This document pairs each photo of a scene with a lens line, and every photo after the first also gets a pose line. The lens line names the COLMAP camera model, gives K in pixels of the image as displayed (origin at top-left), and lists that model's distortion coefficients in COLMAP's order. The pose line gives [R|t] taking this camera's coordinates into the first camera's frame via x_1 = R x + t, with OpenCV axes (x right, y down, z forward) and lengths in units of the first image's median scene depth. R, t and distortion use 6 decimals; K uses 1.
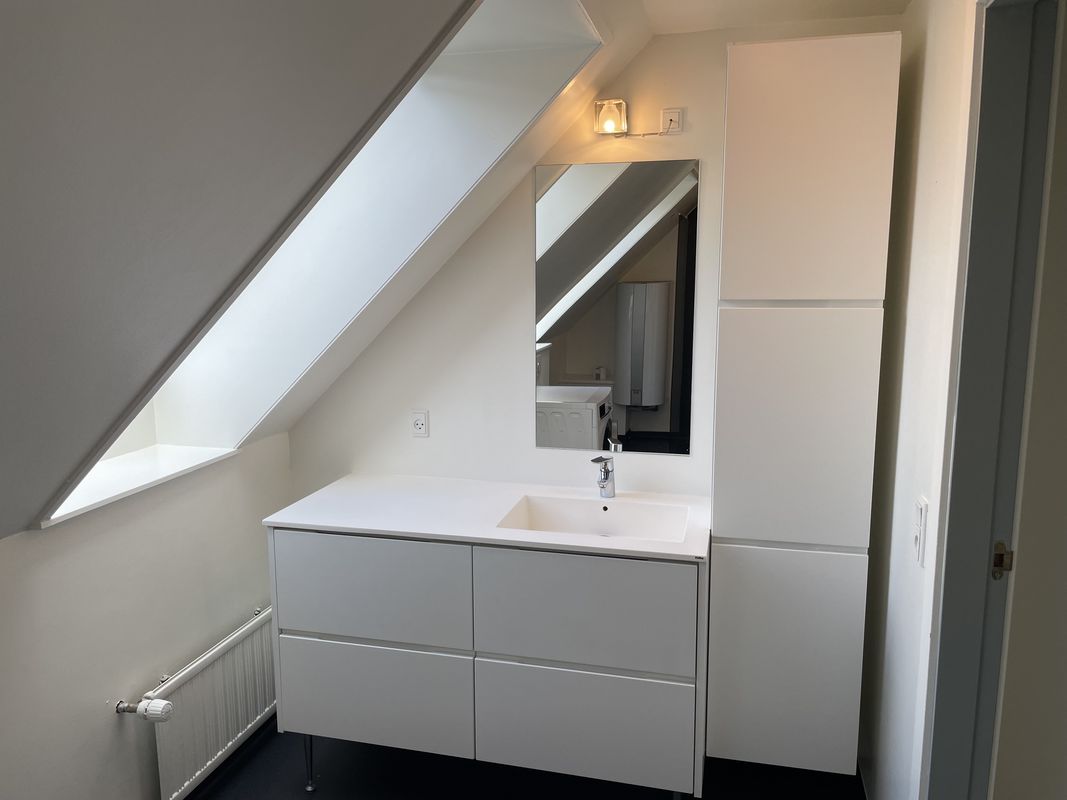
lens RADIAL K [[805.5, 0, 533.5], [0, 805.5, 400.0], [0, 0, 1]] dist [0.065121, -0.000299]
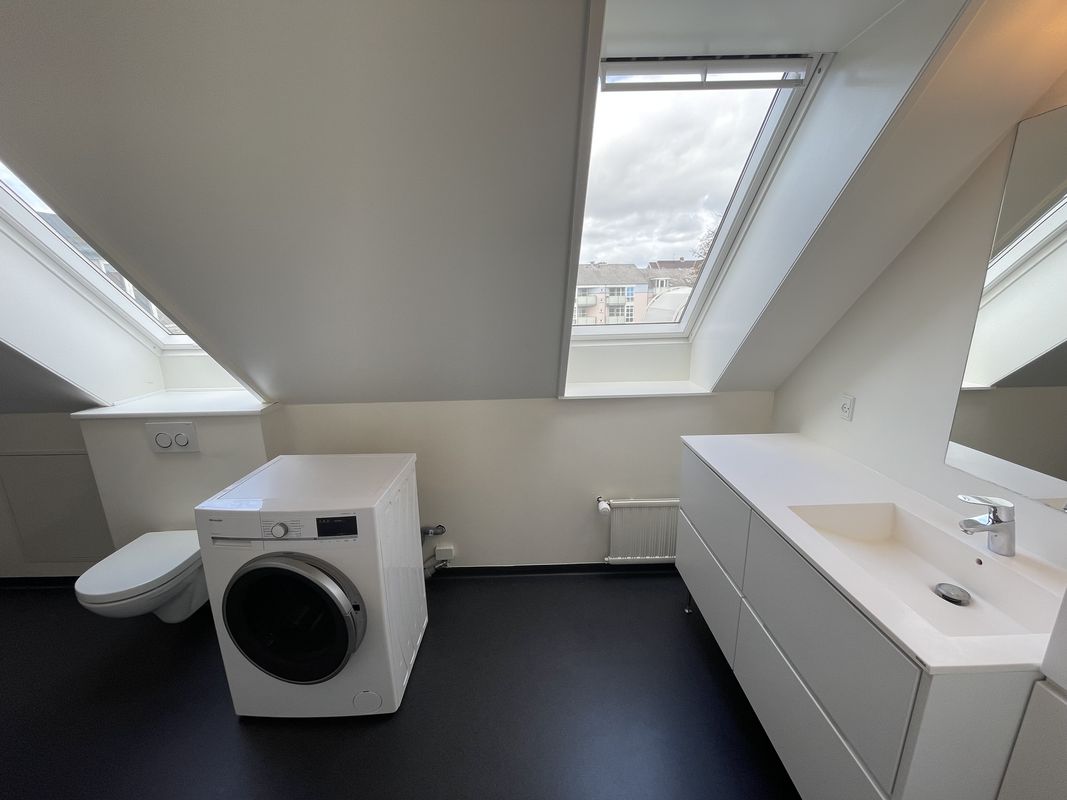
lens RADIAL K [[430.6, 0, 534.6], [0, 430.6, 400.5], [0, 0, 1]] dist [-0.001890, -0.000221]
pose [[0.251551, 0.228106, -0.940580, 0.332106], [-0.138354, 0.970324, 0.198317, -0.041493], [0.957904, 0.080246, 0.275645, 0.445298]]
